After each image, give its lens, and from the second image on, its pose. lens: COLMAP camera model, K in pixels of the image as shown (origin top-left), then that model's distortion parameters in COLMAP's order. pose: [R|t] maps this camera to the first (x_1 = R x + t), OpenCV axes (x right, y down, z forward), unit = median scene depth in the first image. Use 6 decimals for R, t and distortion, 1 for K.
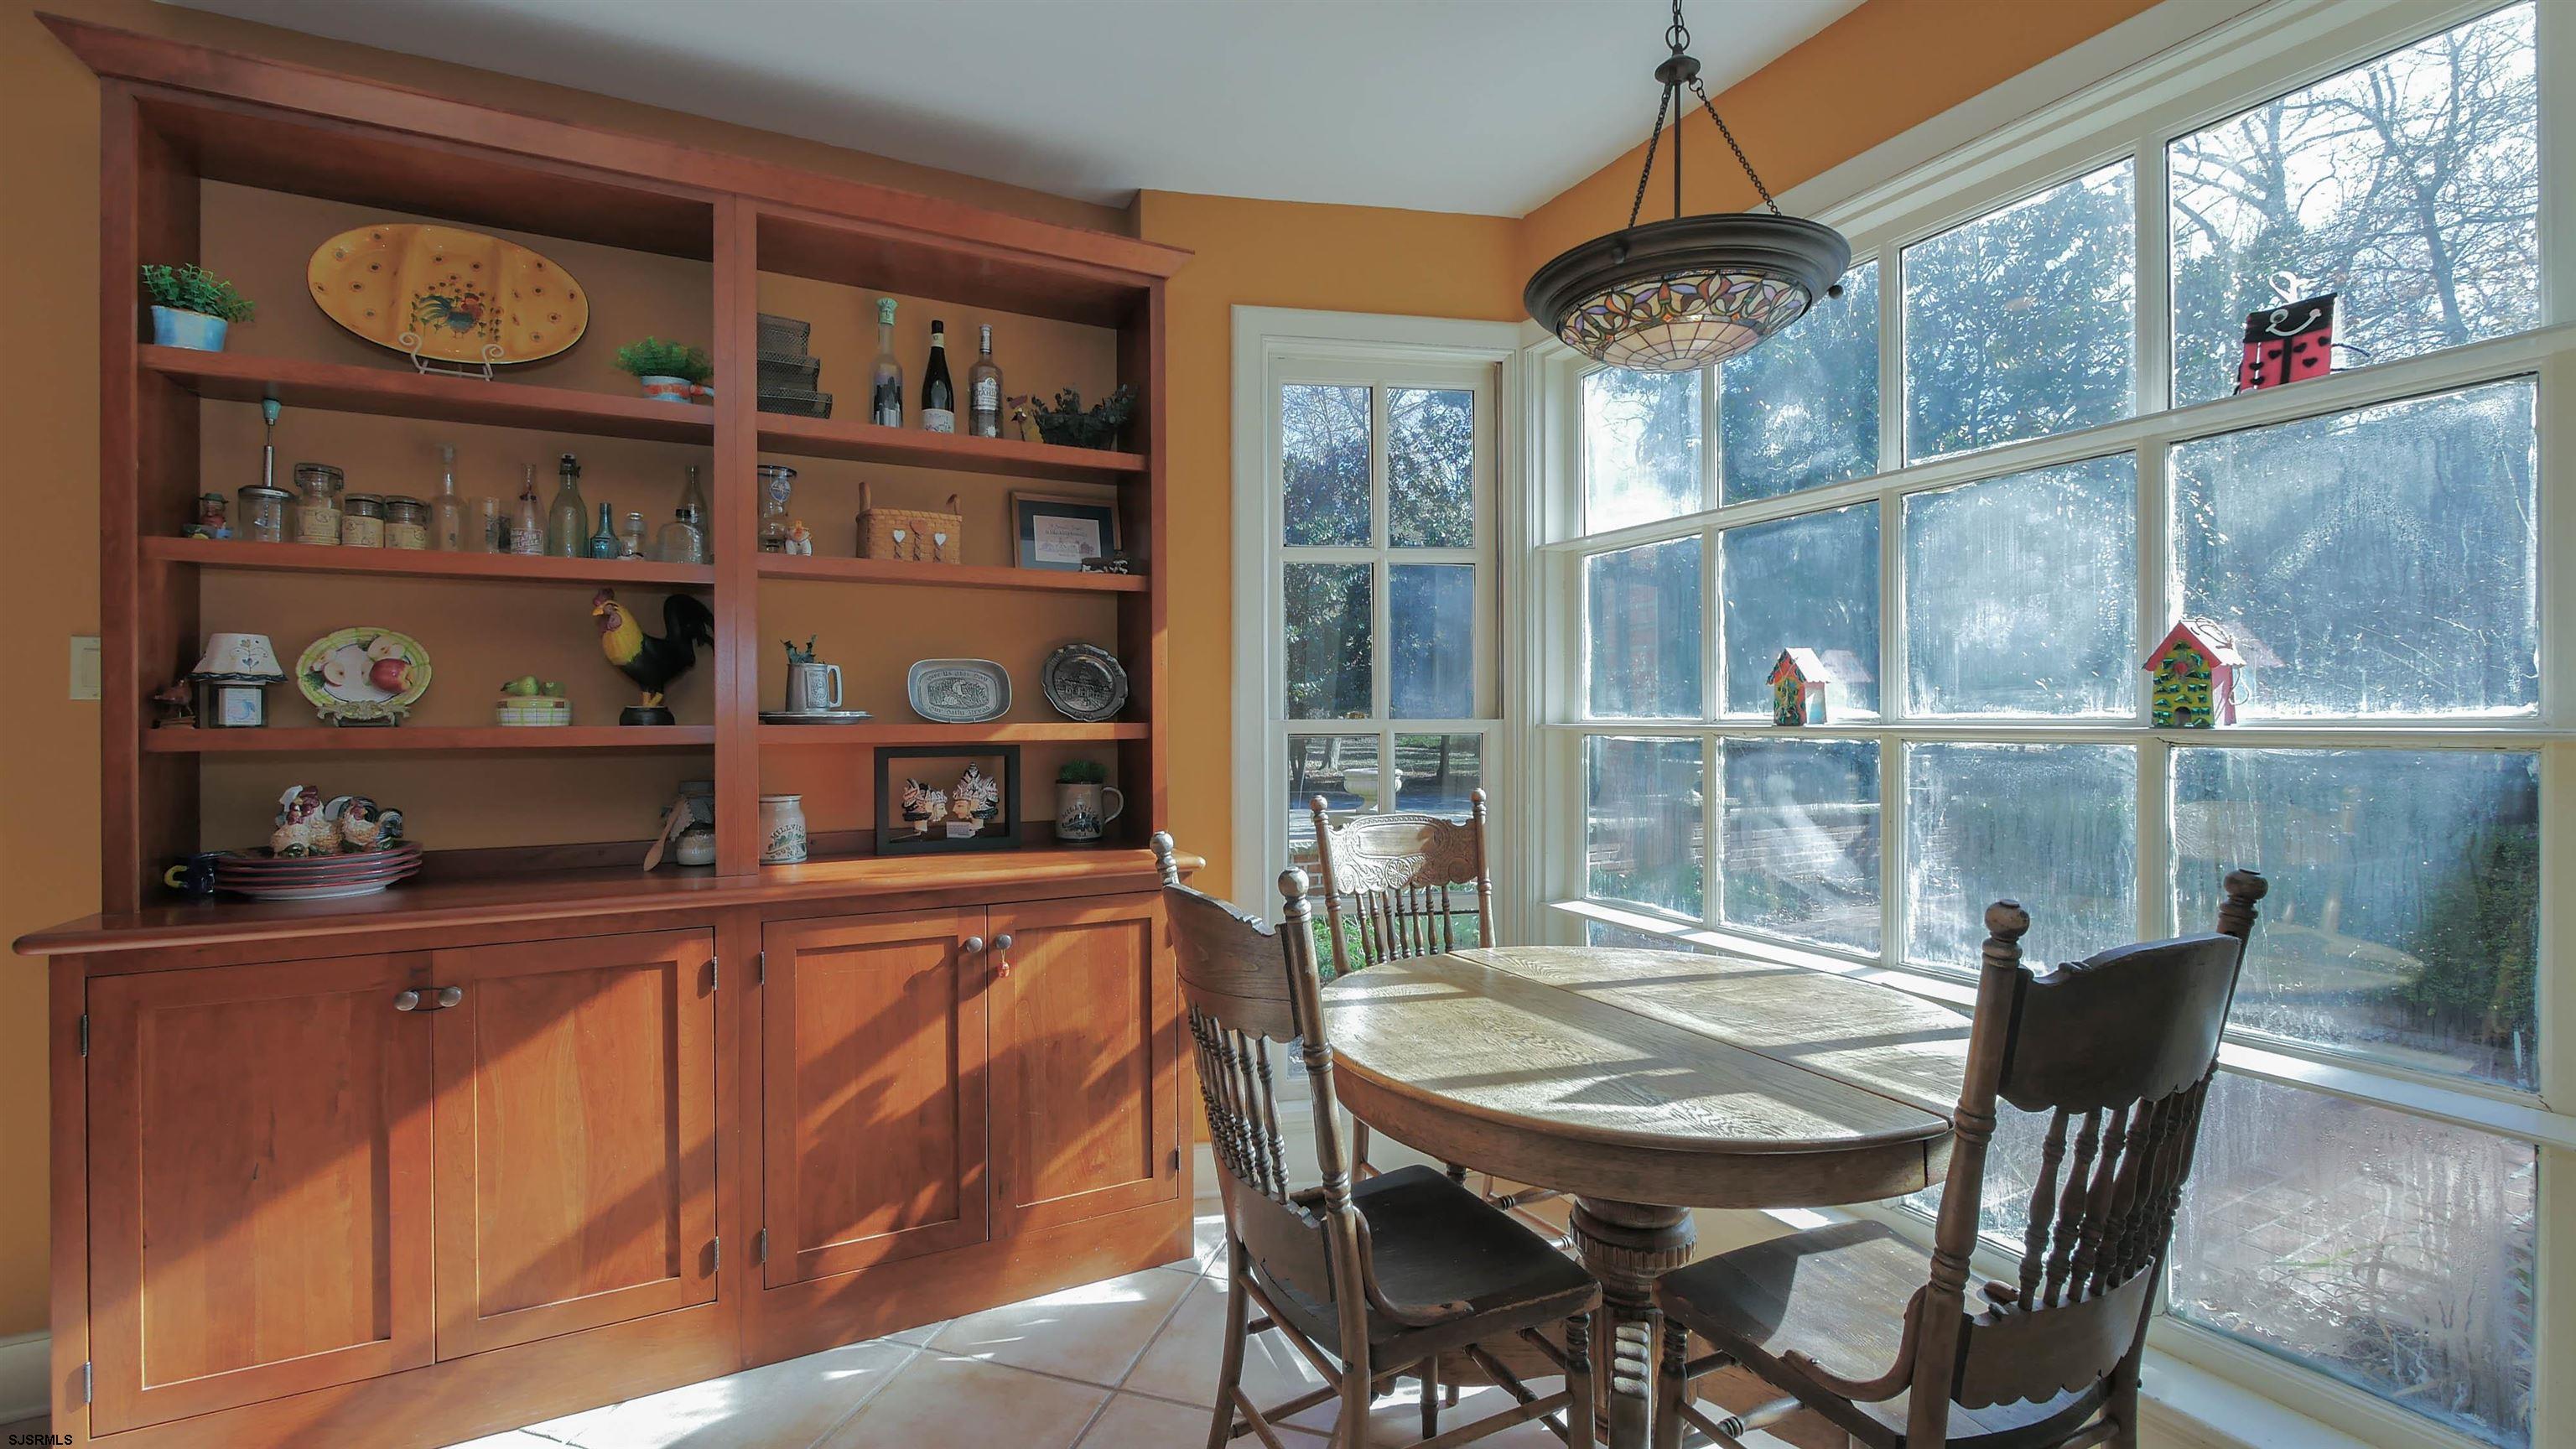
lens RADIAL K [[1078.1, 0, 1280.0], [0, 1078.1, 722.4], [0, 0, 1]] dist [-0.001372, 0.000011]
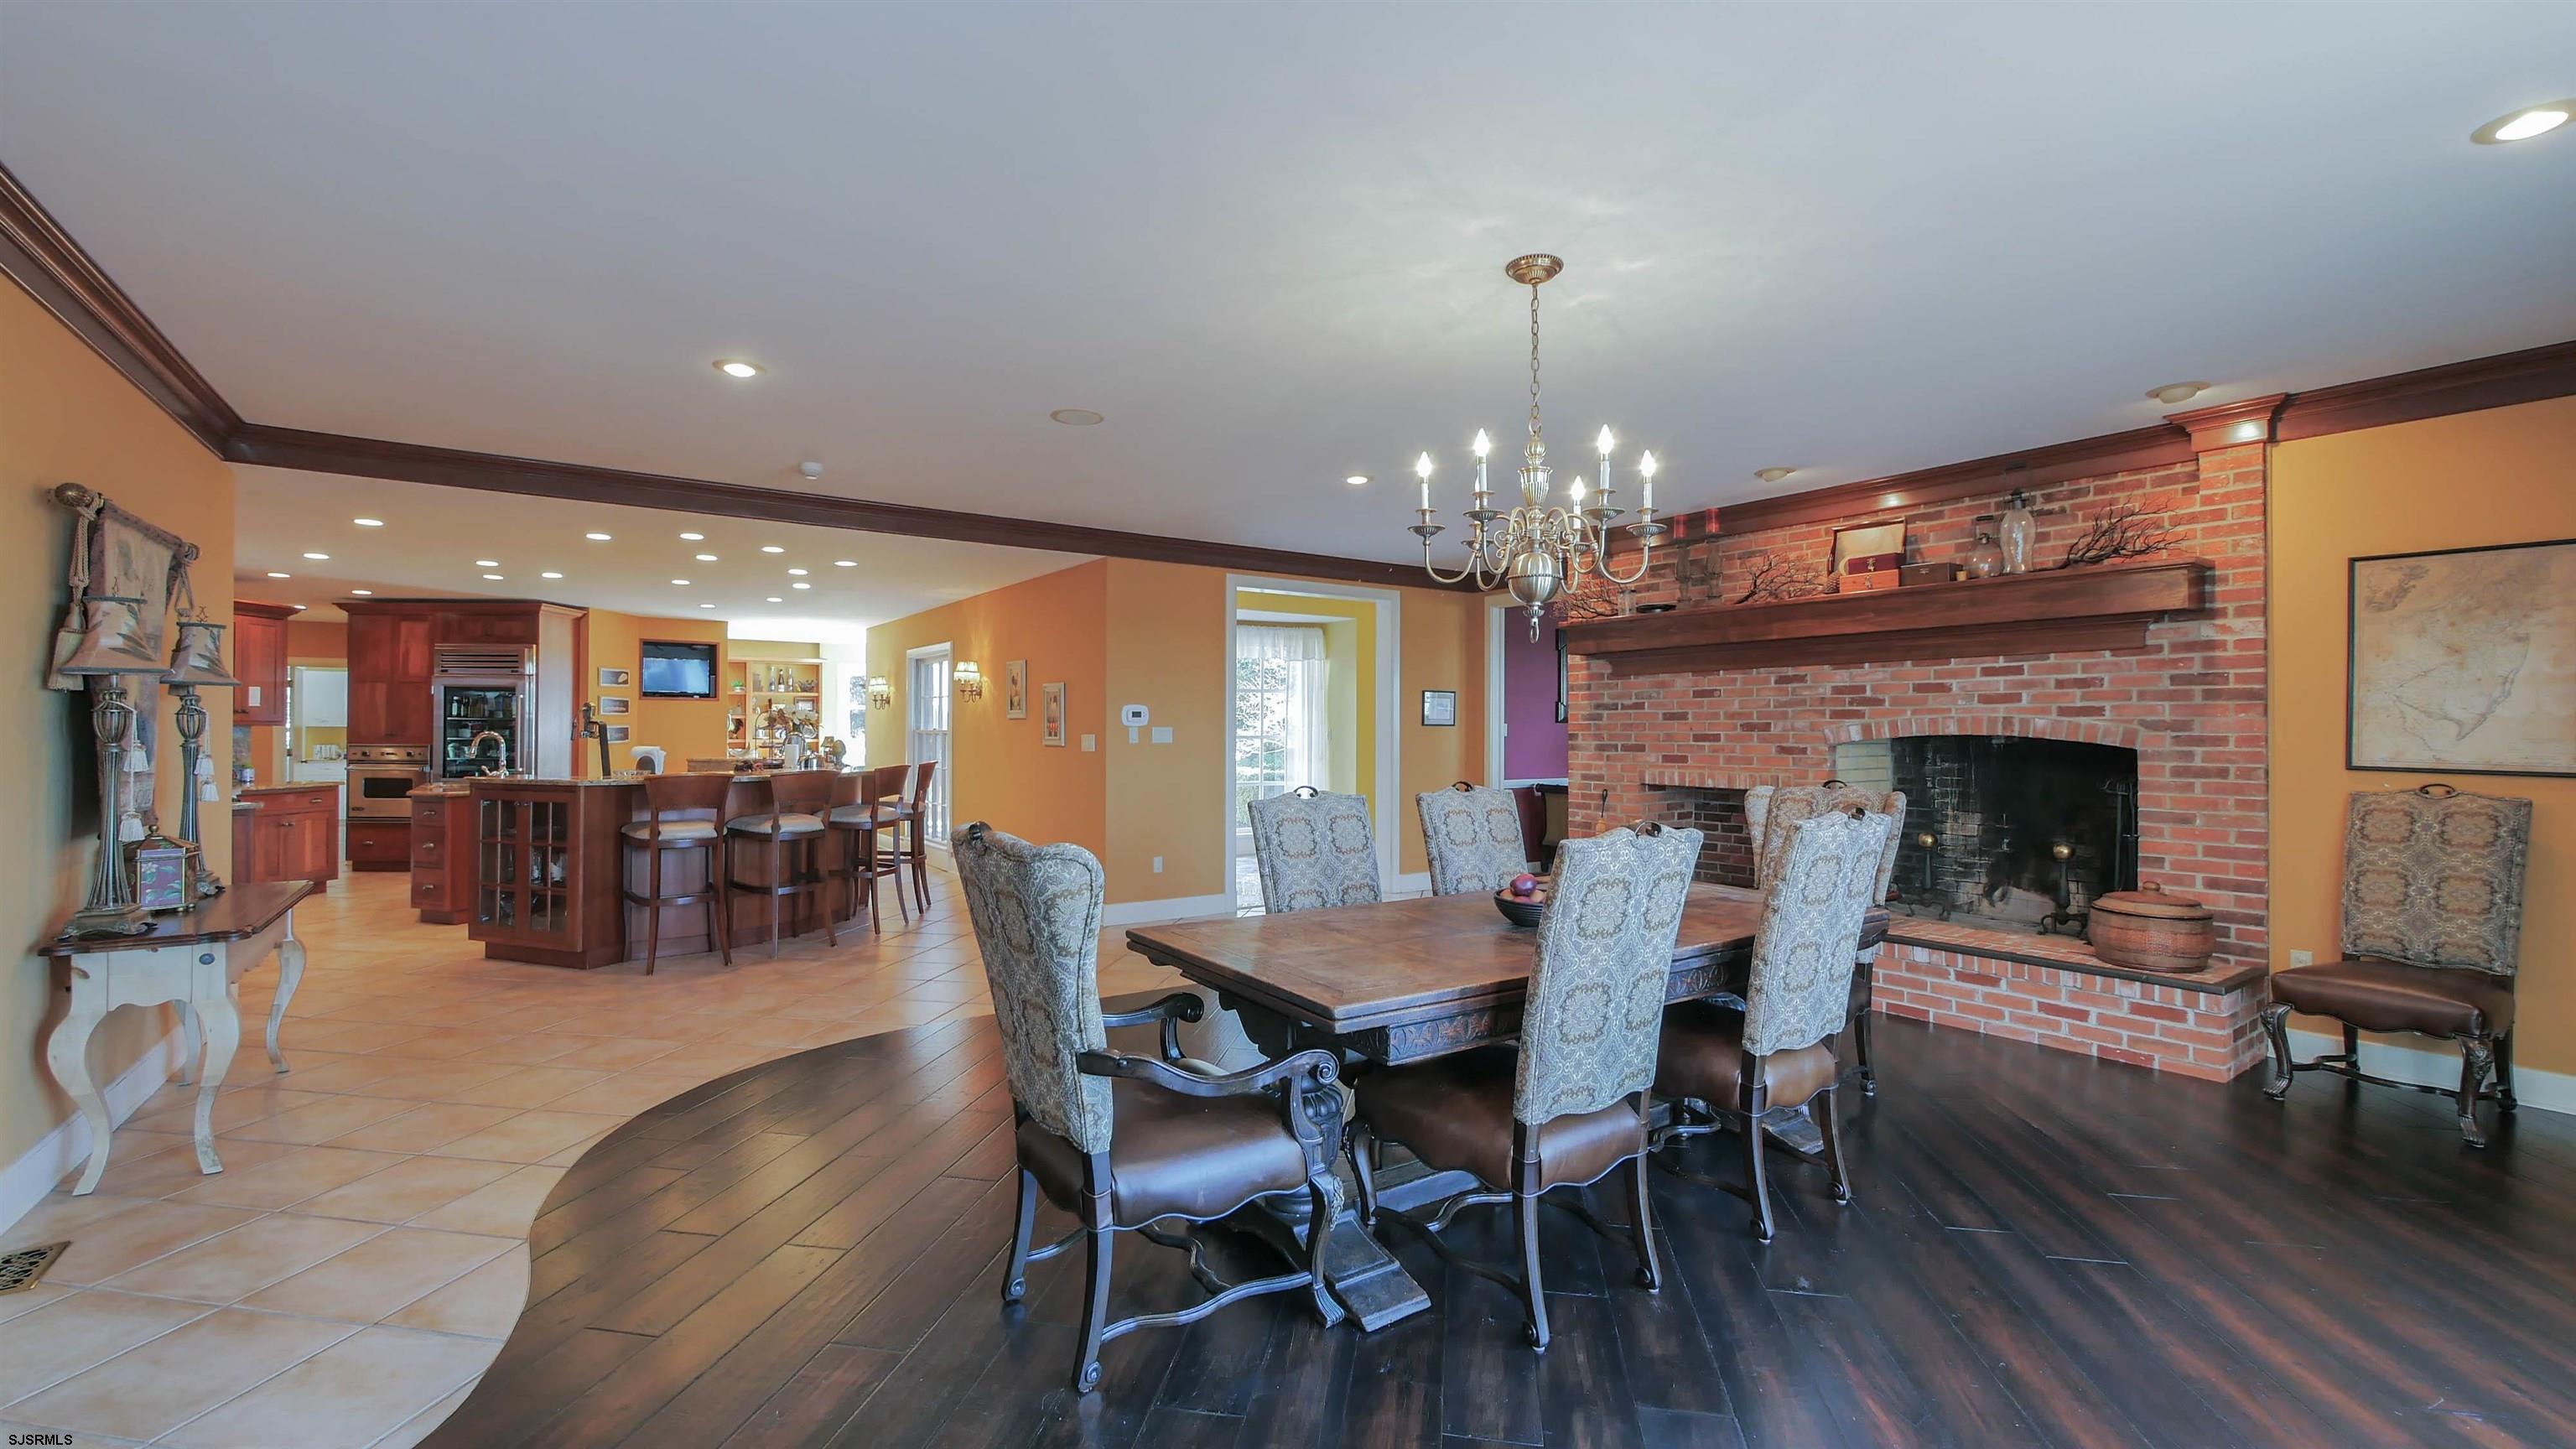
lens RADIAL K [[1046.8, 0, 1288.0], [0, 1046.8, 724.5], [0, 0, 1]] dist [-0.004343, -0.000288]
pose [[0.991221, 0.007264, 0.132018, 1.782064], [-0.006236, 0.999947, -0.008199, -0.051023], [-0.132070, 0.007304, 0.991213, -5.353224]]
